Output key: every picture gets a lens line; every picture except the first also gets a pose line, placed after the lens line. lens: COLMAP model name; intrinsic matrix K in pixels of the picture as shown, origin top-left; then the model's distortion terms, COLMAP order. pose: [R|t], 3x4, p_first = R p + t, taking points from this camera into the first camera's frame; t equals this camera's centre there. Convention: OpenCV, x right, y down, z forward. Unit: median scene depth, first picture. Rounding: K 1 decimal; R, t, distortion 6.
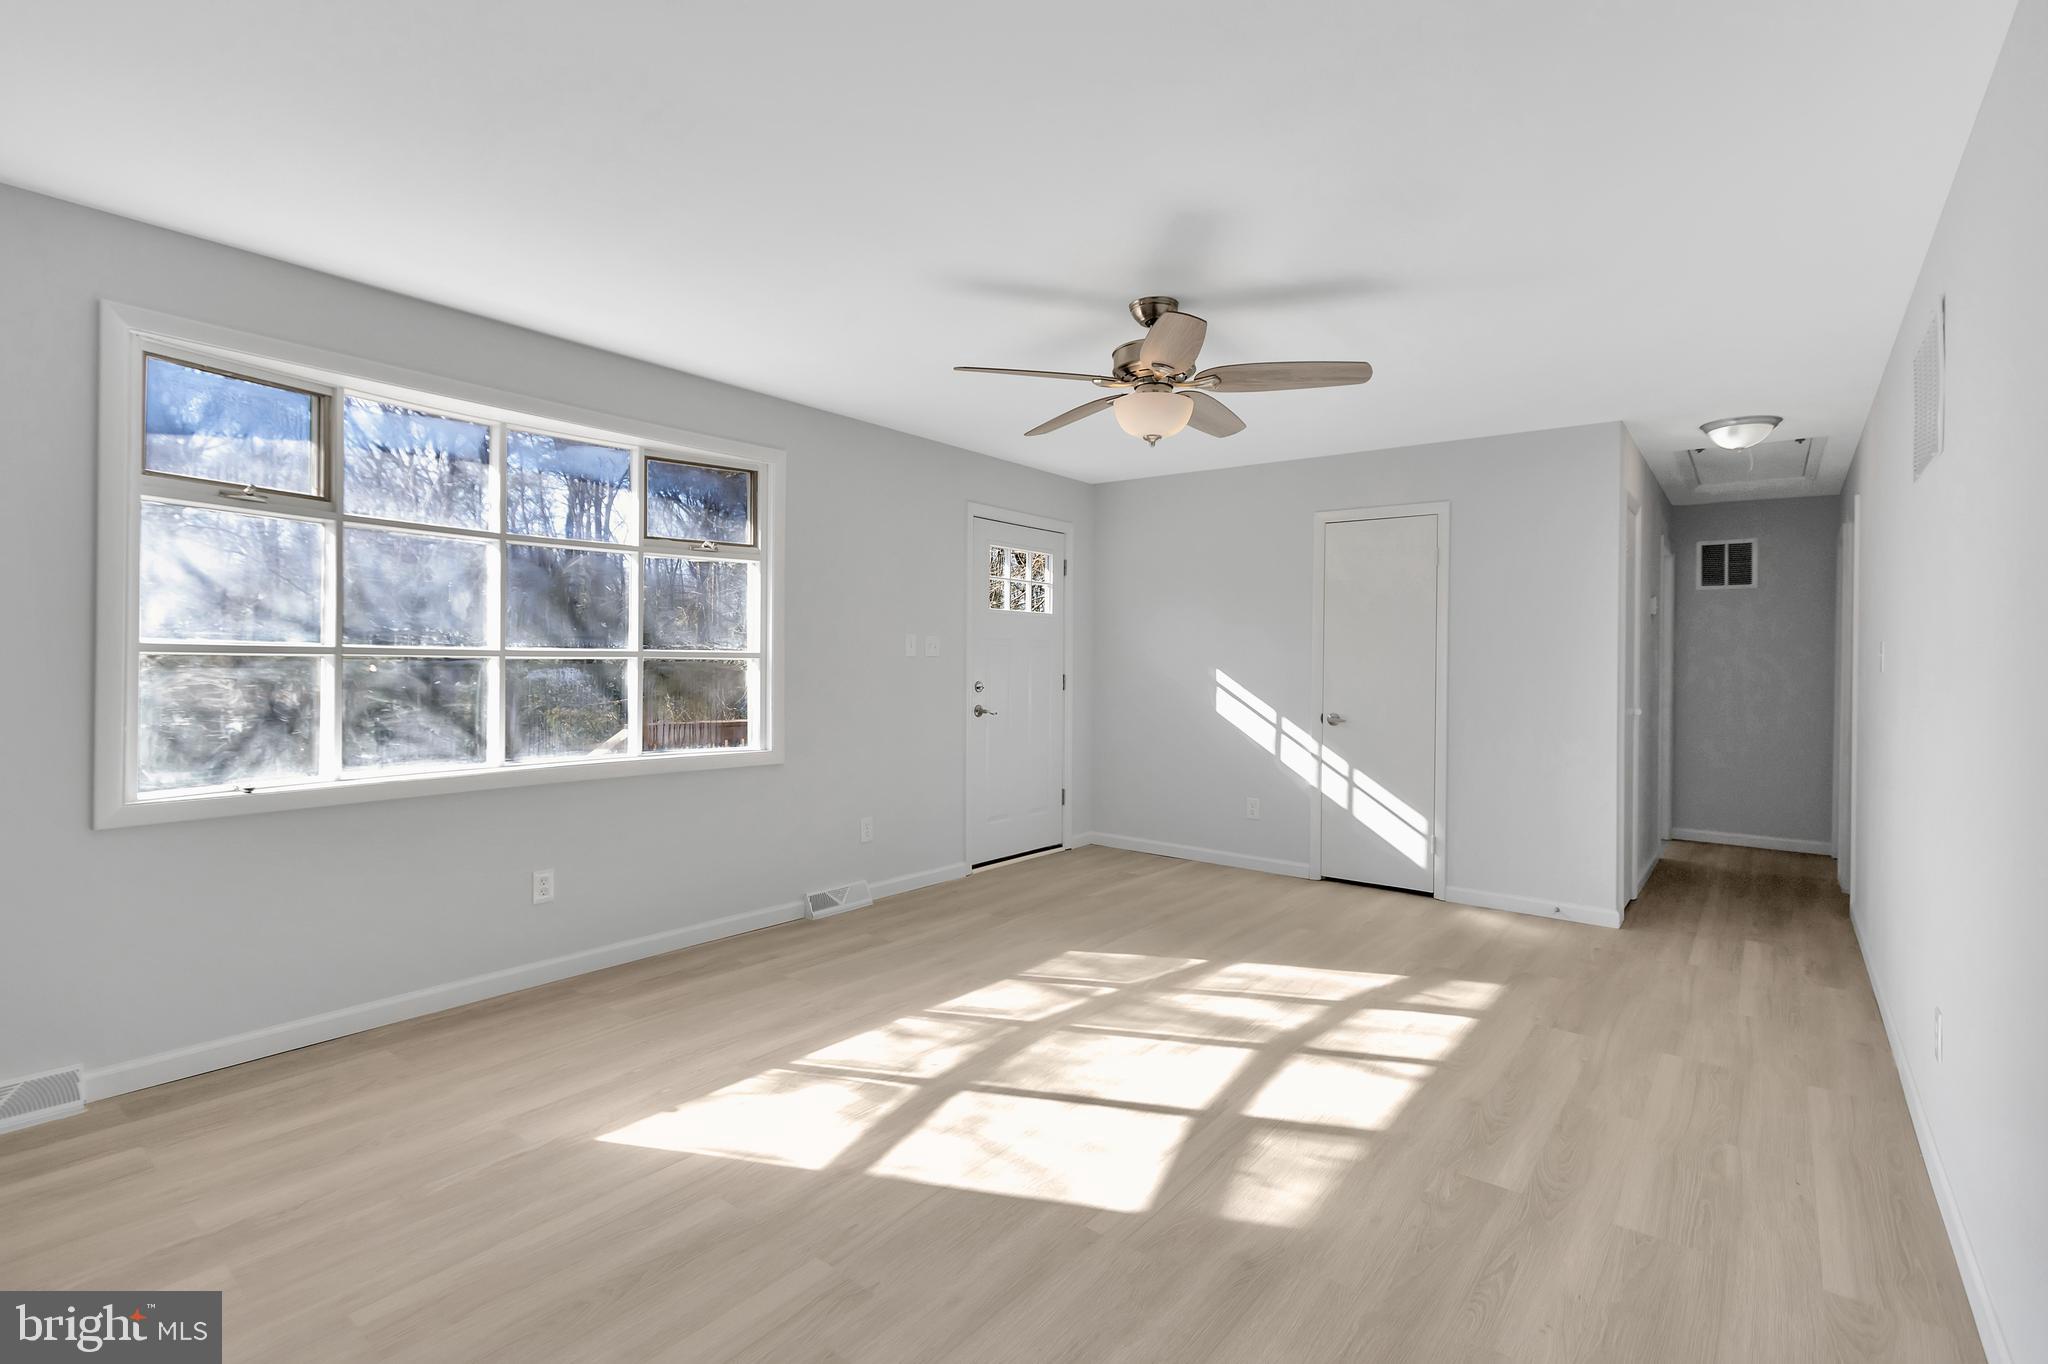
lens RADIAL K [[949.7, 0, 1004.2], [0, 949.7, 670.4], [0, 0, 1]] dist [0.000305, -0.000223]
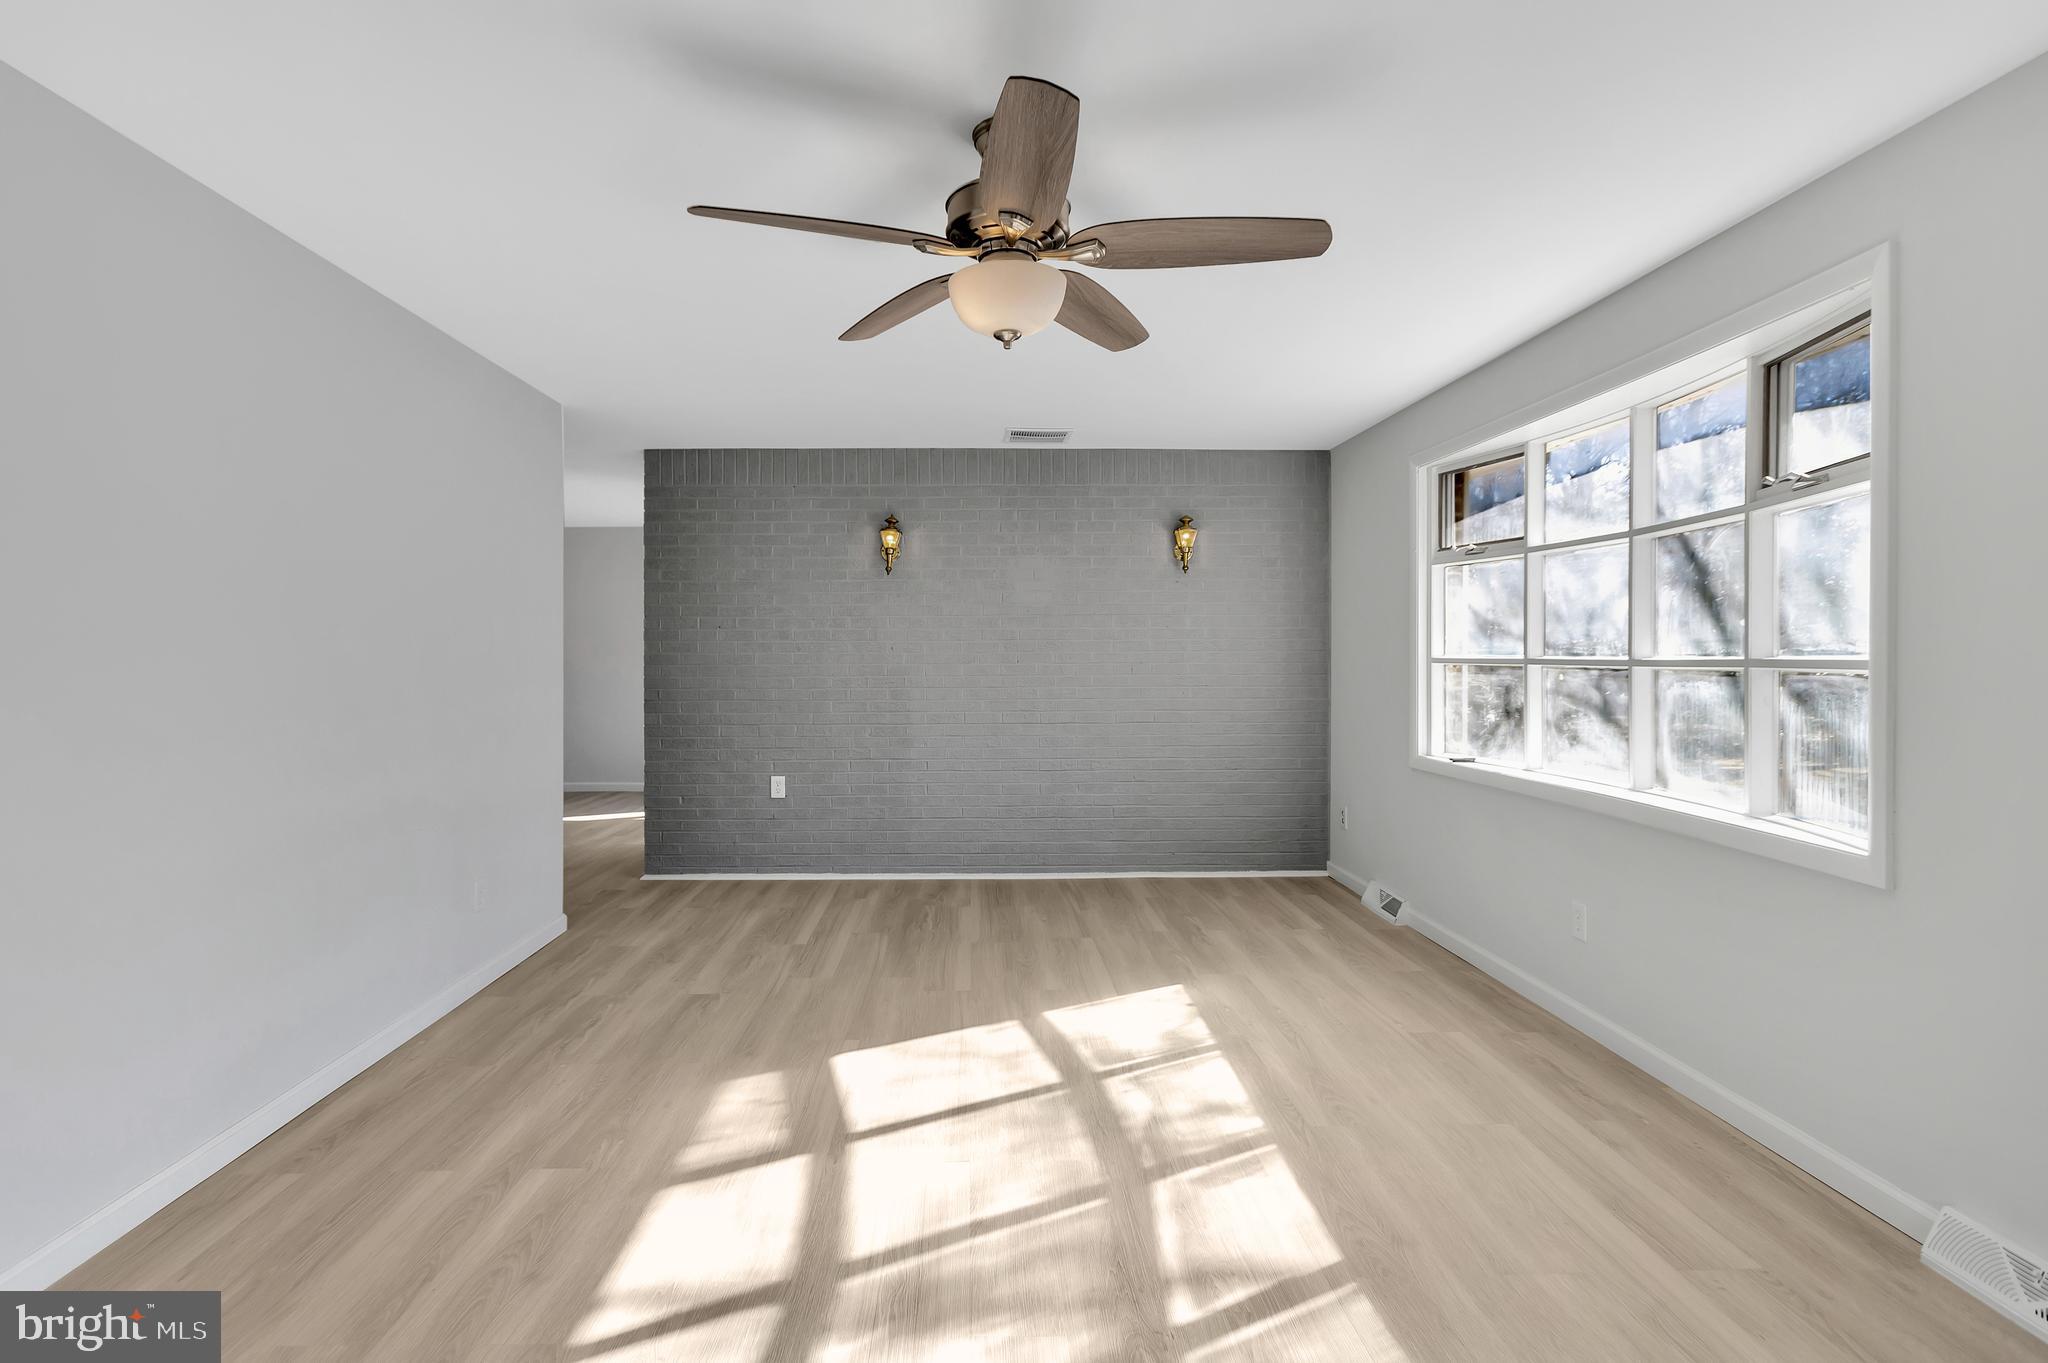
lens RADIAL K [[949.7, 0, 1002.6], [0, 949.7, 665.8], [0, 0, 1]] dist [0.000305, -0.000223]
pose [[-0.758551, -0.004758, -0.651596, 0.614407], [-0.017066, 0.999775, 0.012567, -0.019991], [0.651390, 0.020652, -0.758462, 1.563104]]
